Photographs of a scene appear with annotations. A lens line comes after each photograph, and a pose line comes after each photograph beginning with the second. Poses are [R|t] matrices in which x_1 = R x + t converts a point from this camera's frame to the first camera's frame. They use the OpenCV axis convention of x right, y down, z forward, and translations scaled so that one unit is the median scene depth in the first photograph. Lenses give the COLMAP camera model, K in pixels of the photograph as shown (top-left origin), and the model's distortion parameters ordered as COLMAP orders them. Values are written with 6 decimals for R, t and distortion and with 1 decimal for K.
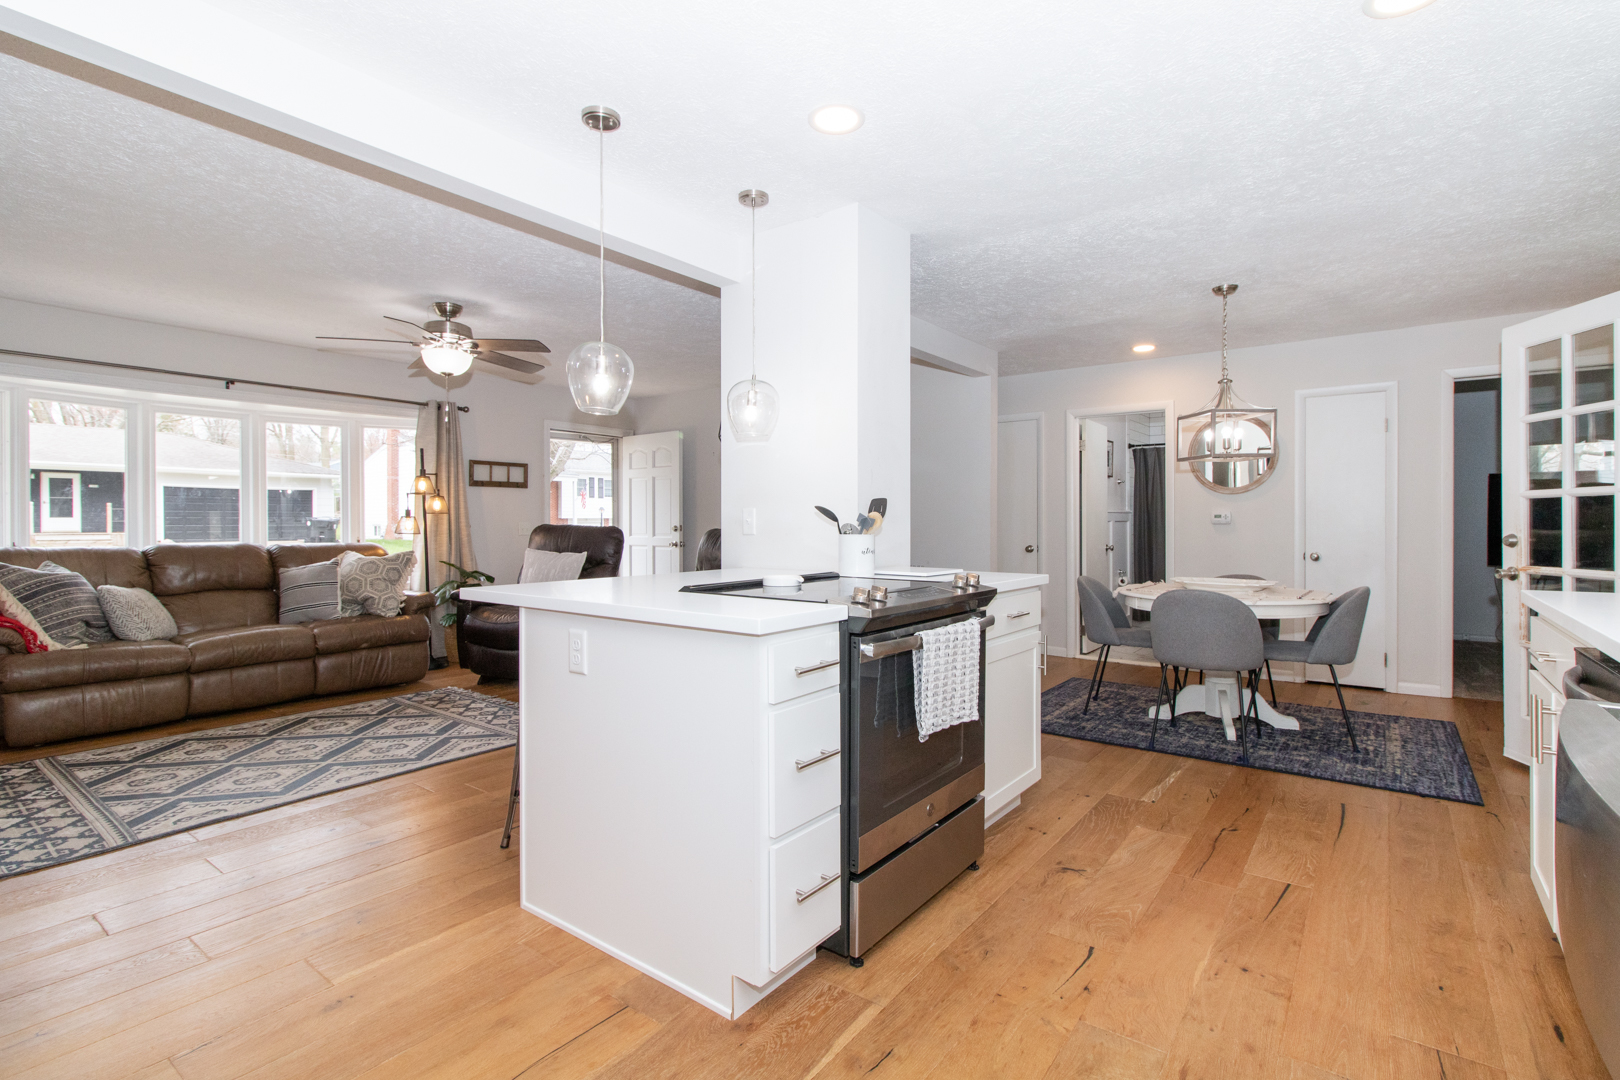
lens RADIAL K [[779.1, 0, 811.4], [0, 779.1, 529.6], [0, 0, 1]] dist [-0.002928, -0.000966]
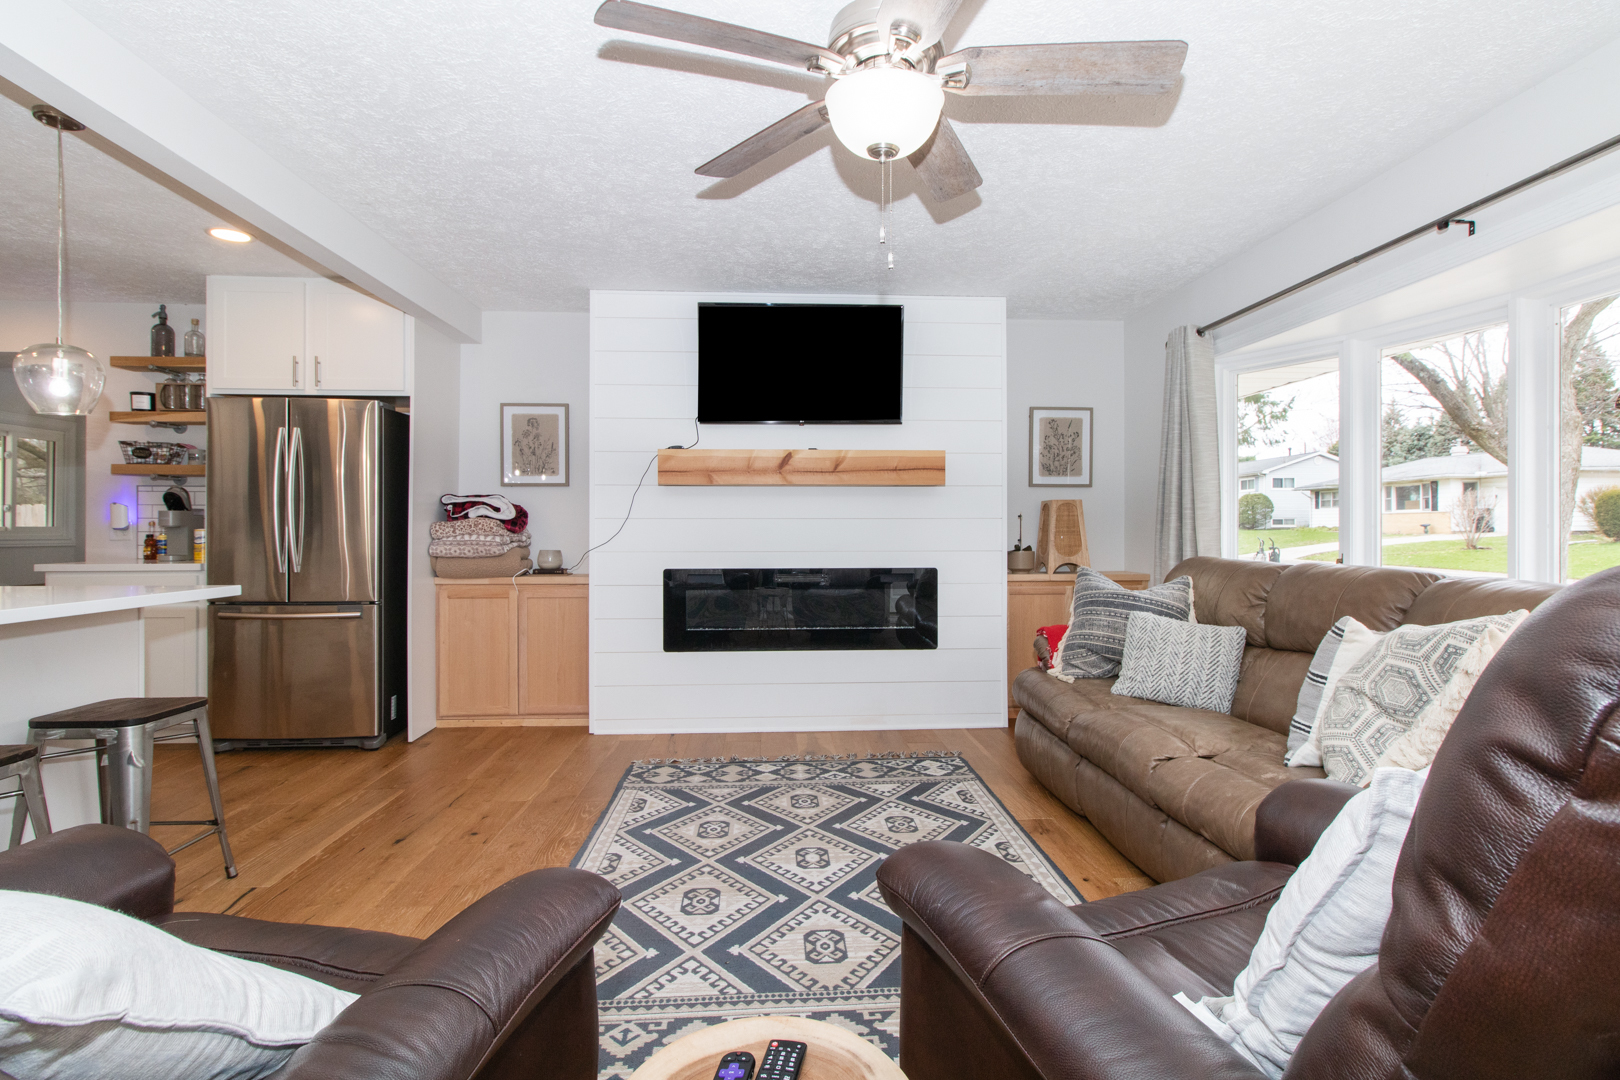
lens RADIAL K [[763.9, 0, 806.4], [0, 763.9, 523.9], [0, 0, 1]] dist [0.000858, 0.000332]
pose [[-0.745755, -0.002843, -0.666214, -0.173560], [-0.007096, 0.999968, 0.003677, -0.013085], [0.666182, 0.007469, -0.745752, 1.263633]]
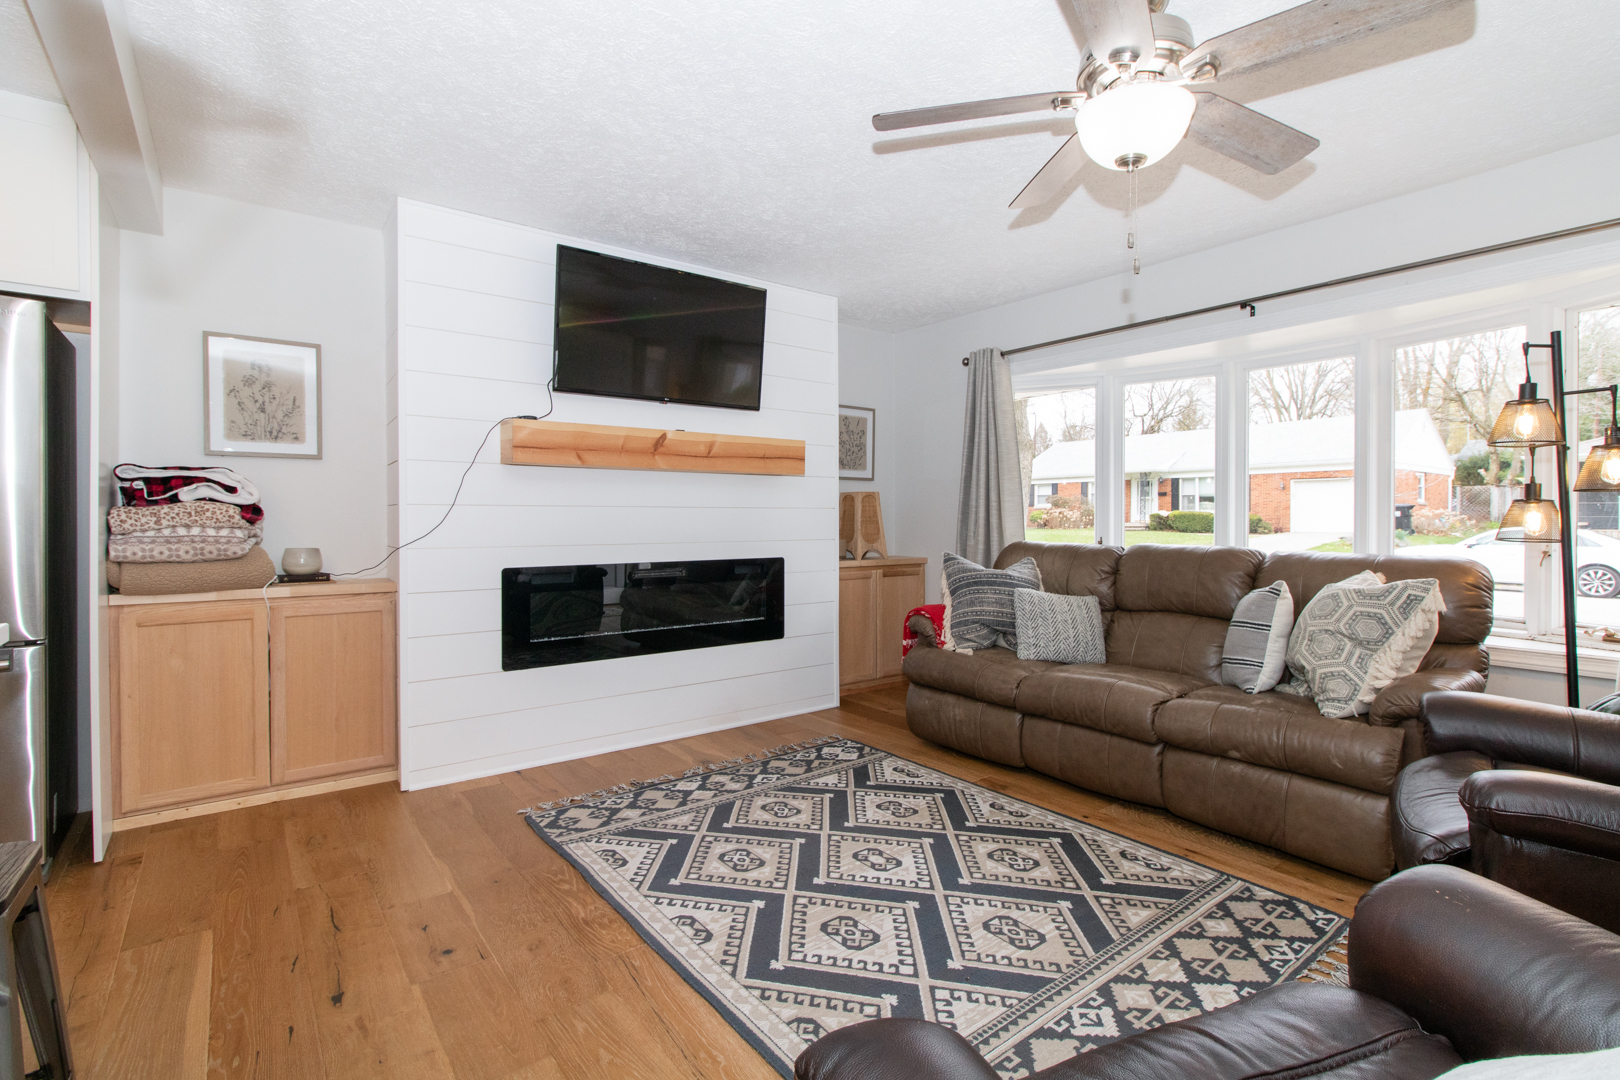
lens RADIAL K [[758.8, 0, 819.9], [0, 758.8, 524.0], [0, 0, 1]] dist [-0.001978, 0.000218]
pose [[-0.240775, 0.008052, -0.970548, -0.020521], [-0.011391, 0.999873, 0.011122, -0.008495], [0.970514, 0.013733, -0.240653, 0.931362]]
